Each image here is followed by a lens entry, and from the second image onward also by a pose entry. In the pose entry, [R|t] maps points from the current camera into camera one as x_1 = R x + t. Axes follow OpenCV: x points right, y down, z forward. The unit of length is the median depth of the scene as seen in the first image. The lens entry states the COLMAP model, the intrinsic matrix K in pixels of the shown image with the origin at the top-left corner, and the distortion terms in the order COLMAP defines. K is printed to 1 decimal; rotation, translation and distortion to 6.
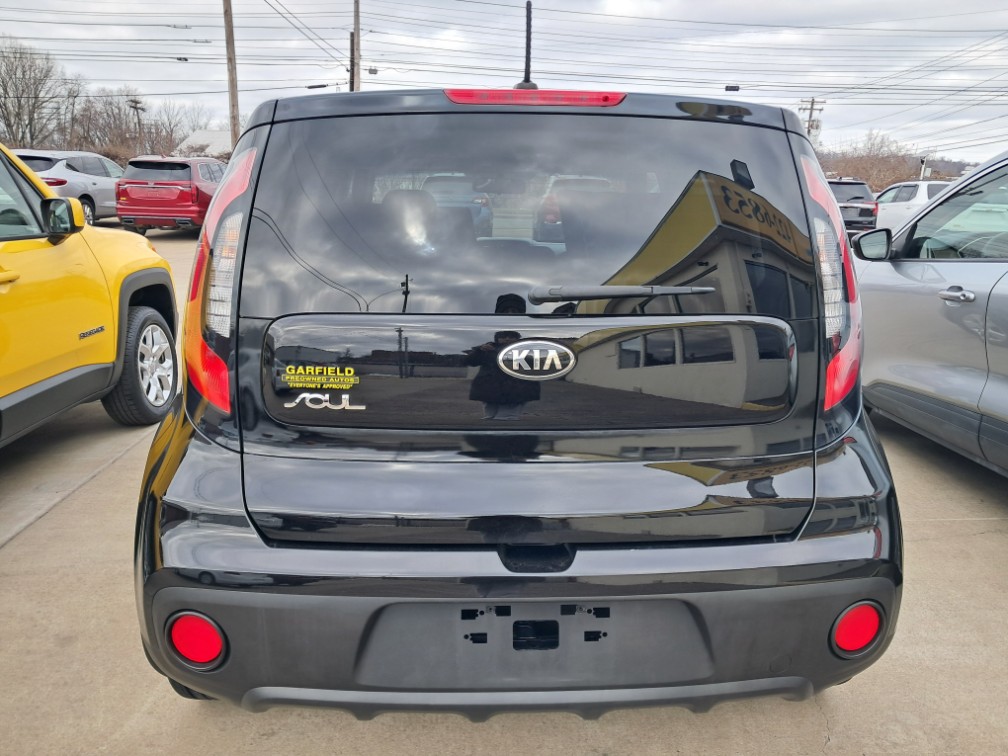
lens RADIAL K [[799.9, 0, 538.4], [0, 799.9, 370.8], [0, 0, 1]] dist [0.028102, -0.023508]
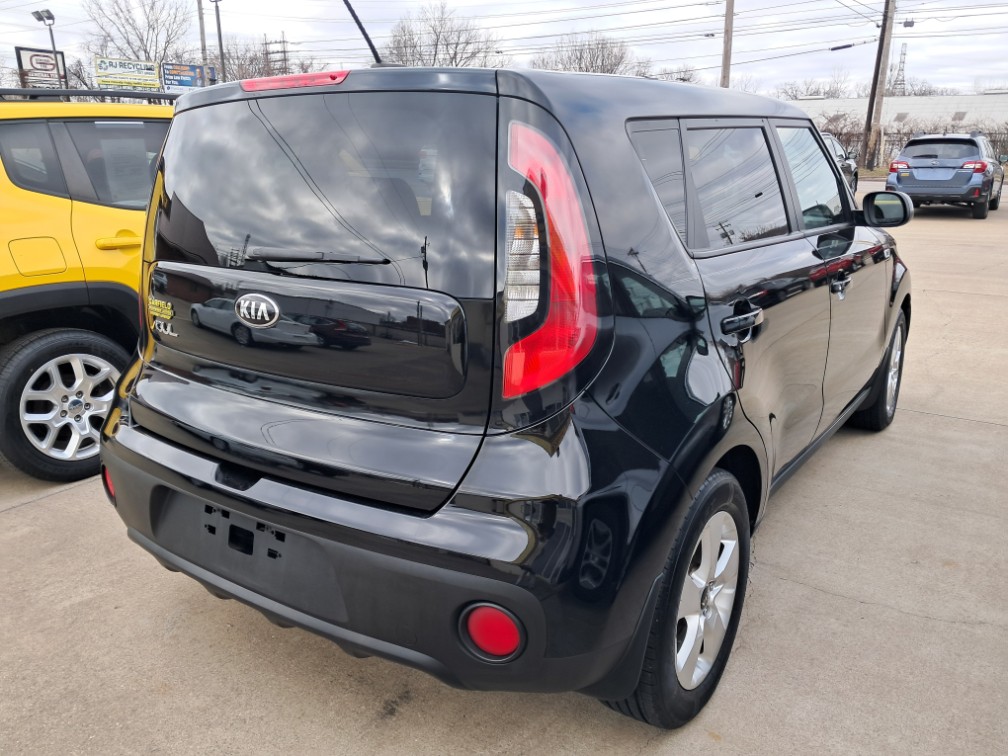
lens RADIAL K [[799.9, 0, 507.9], [0, 799.9, 382.8], [0, 0, 1]] dist [0.028102, -0.023508]
pose [[0.789275, 0.148211, -0.595885, 0.989143], [-0.118913, 0.988955, 0.088471, -0.055985], [0.602416, 0.001030, 0.798182, 0.281940]]
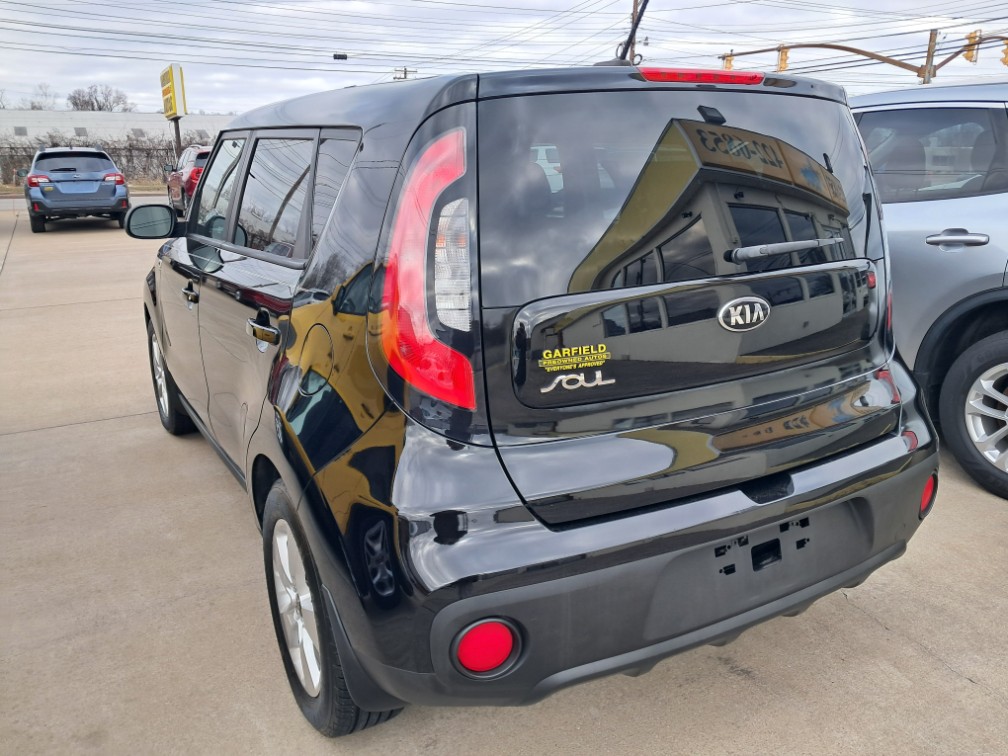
lens RADIAL K [[799.9, 0, 496.8], [0, 799.9, 370.9], [0, 0, 1]] dist [0.028102, -0.023508]
pose [[0.896478, -0.147603, 0.417780, -0.783268], [0.132541, 0.989042, 0.065024, -0.054046], [-0.422800, -0.002919, 0.906218, 0.128051]]
